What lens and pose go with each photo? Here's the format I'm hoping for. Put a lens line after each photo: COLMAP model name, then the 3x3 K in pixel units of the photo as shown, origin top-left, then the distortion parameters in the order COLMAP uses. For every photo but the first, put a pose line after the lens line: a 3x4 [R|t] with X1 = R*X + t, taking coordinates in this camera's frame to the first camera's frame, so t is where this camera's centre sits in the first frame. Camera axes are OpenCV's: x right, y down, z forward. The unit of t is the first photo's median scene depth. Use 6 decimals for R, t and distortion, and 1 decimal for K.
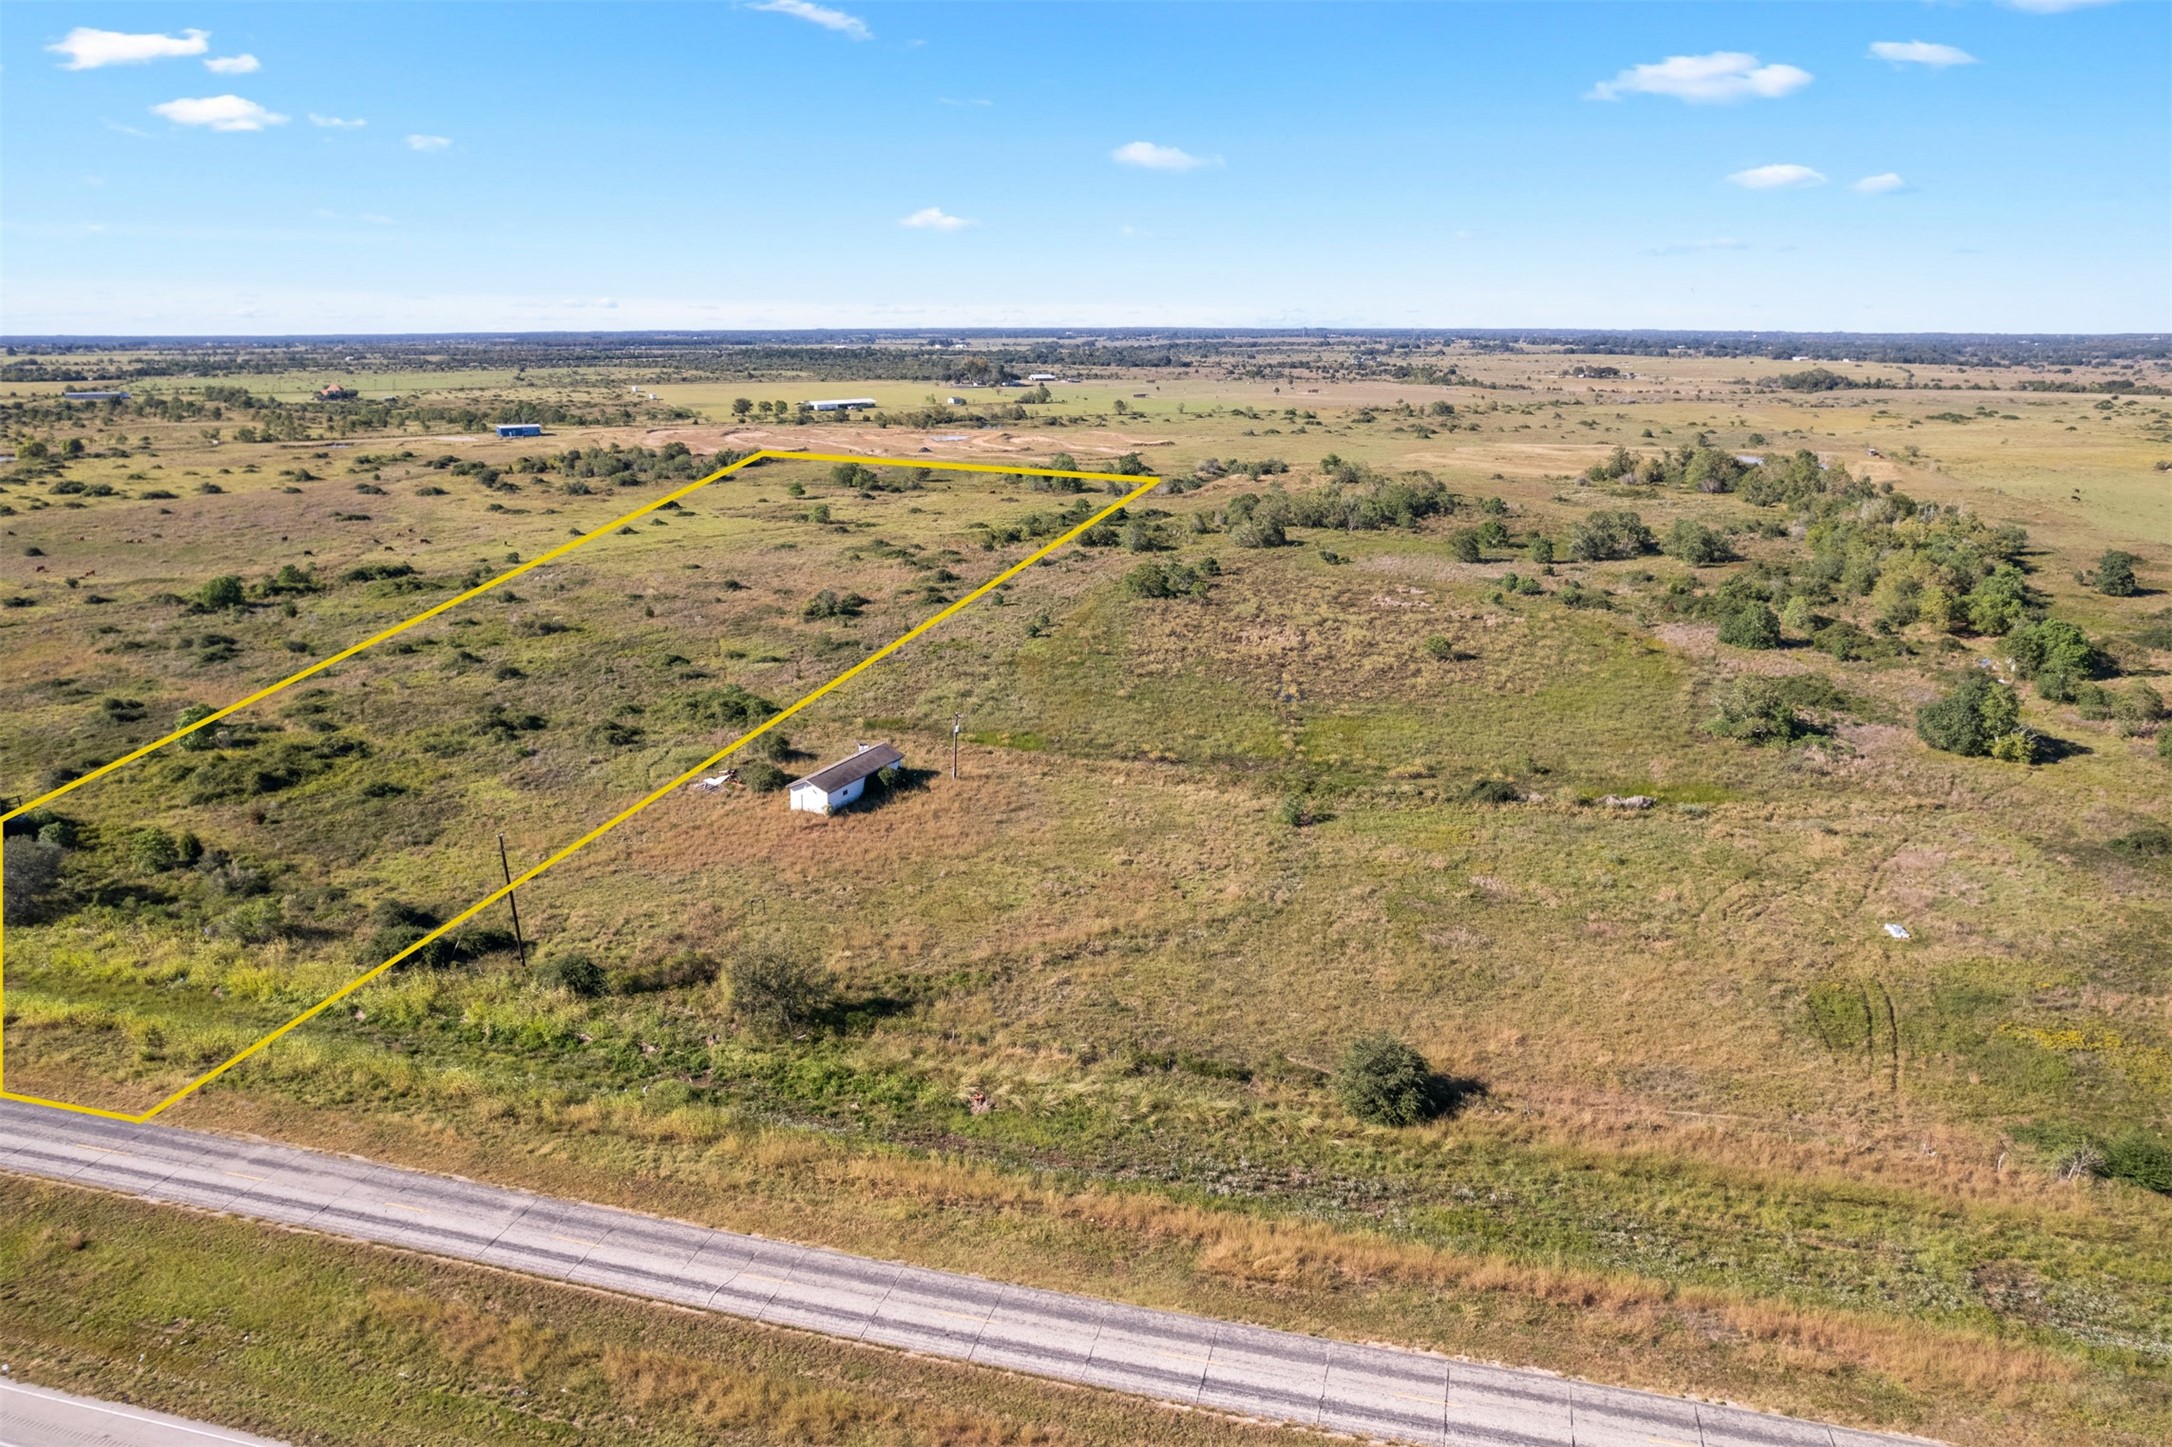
lens RADIAL K [[1434.3, 0, 1235.7], [0, 1434.3, 723.2], [0, 0, 1]] dist [-0.070426, 0.045331]
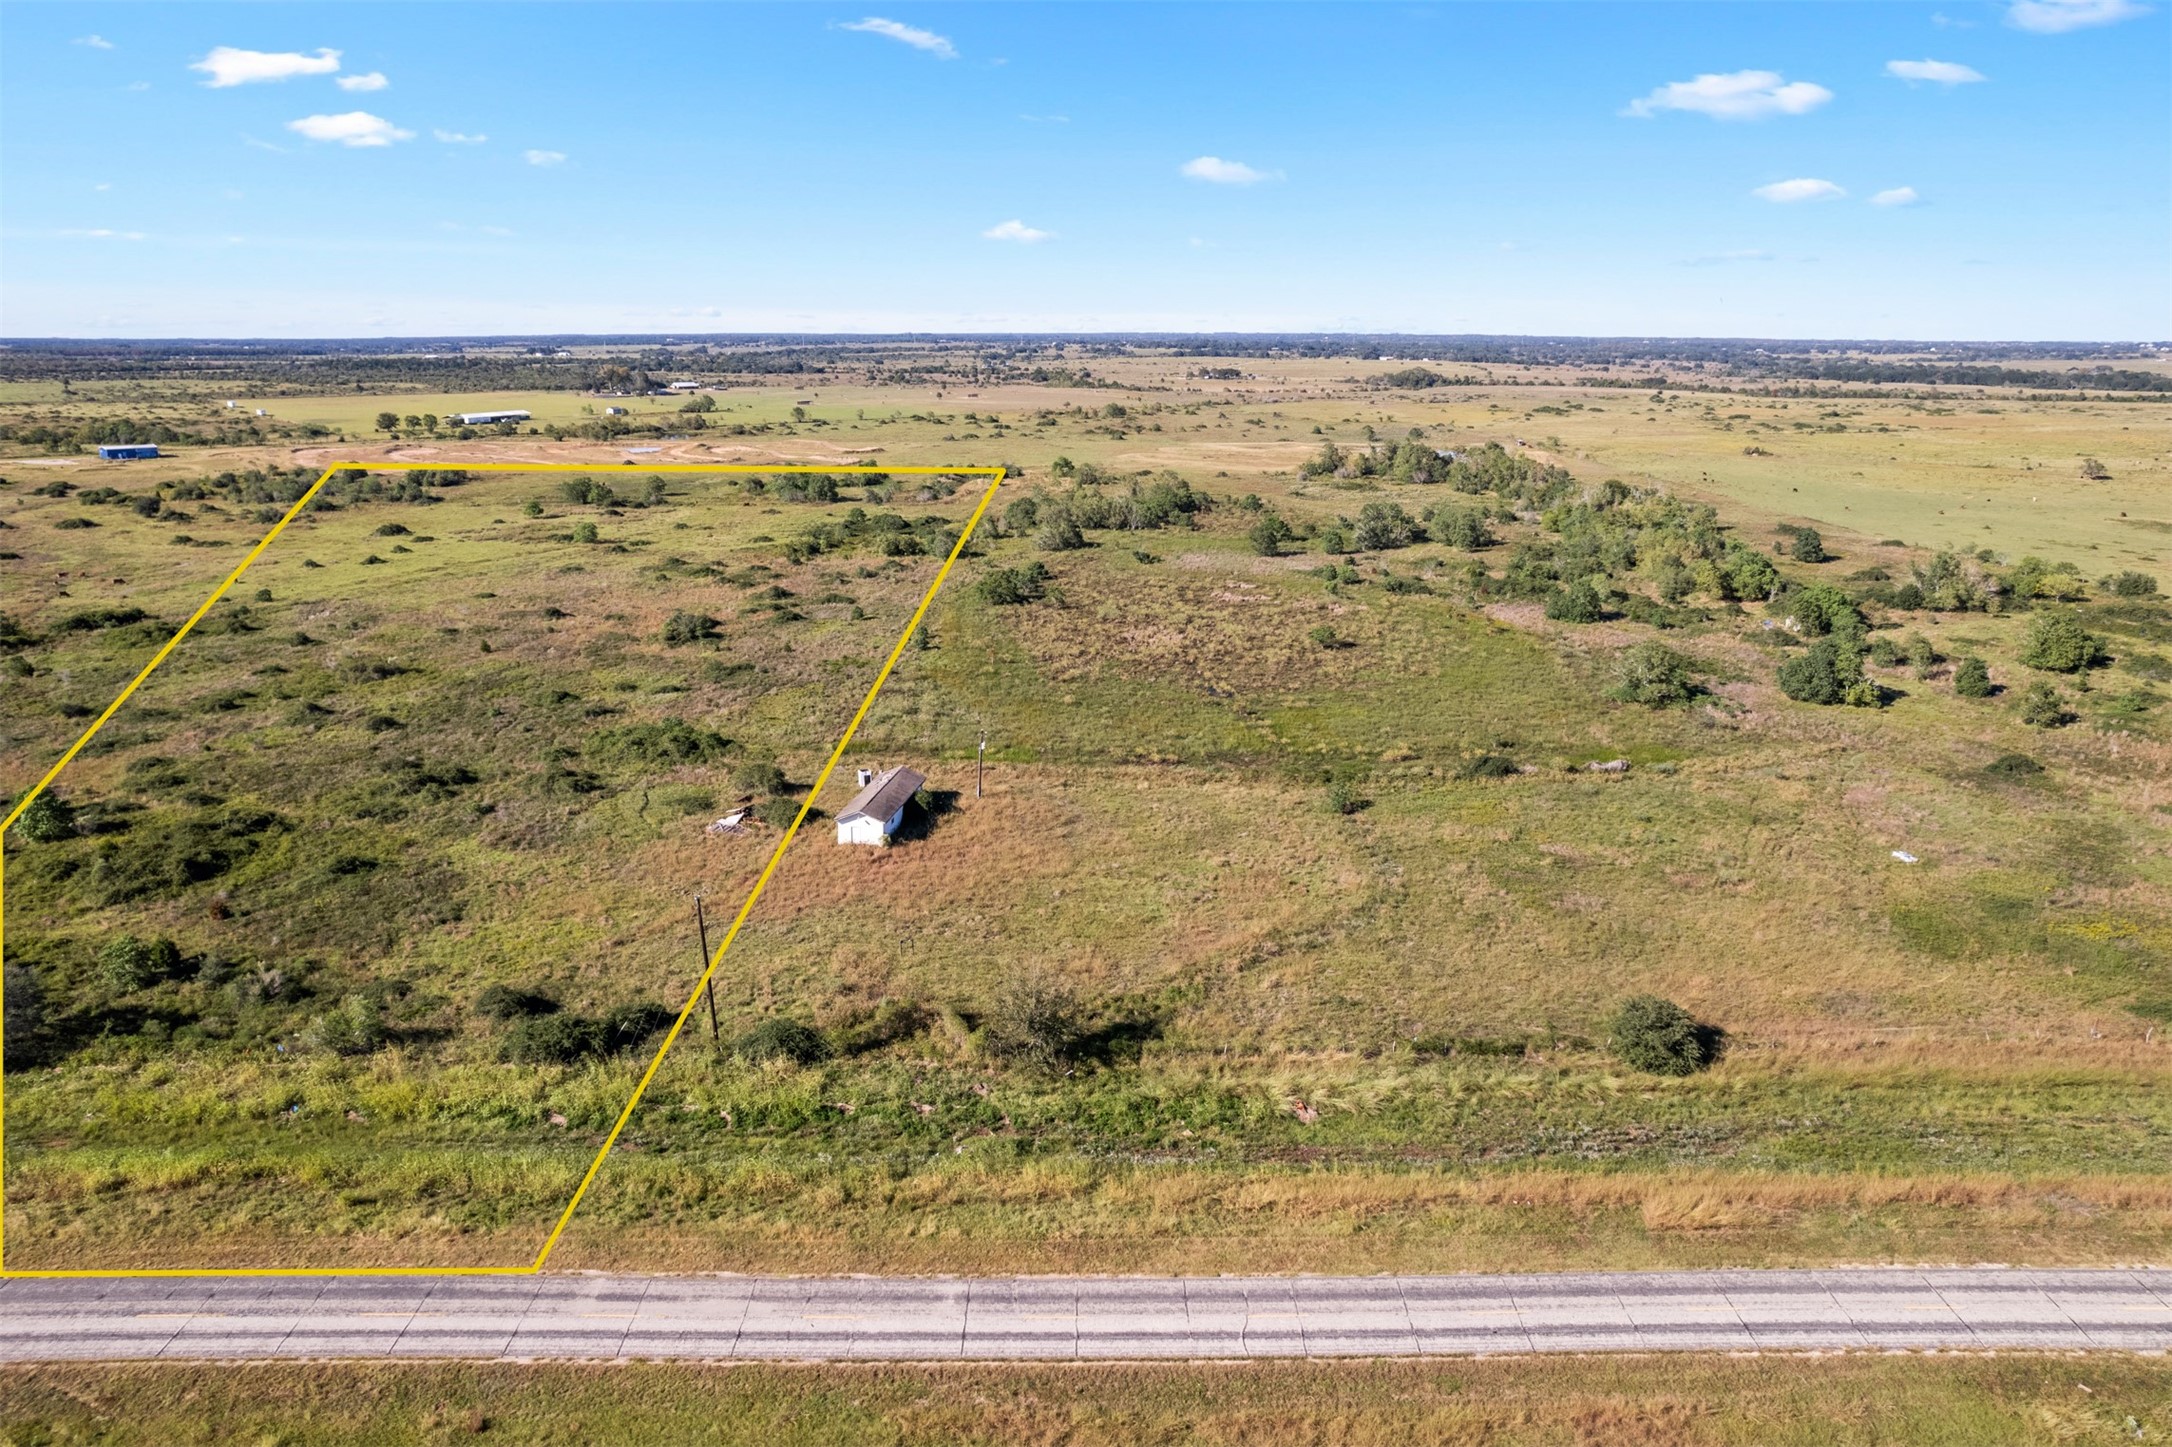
lens RADIAL K [[1412.3, 0, 1079.2], [0, 1412.3, 753.9], [0, 0, 1]] dist [-0.069990, 0.053147]
pose [[0.965722, -0.075213, 0.248443, -0.236259], [0.070360, 0.997118, 0.028371, -0.008045], [-0.249861, -0.009918, 0.968231, 0.042579]]
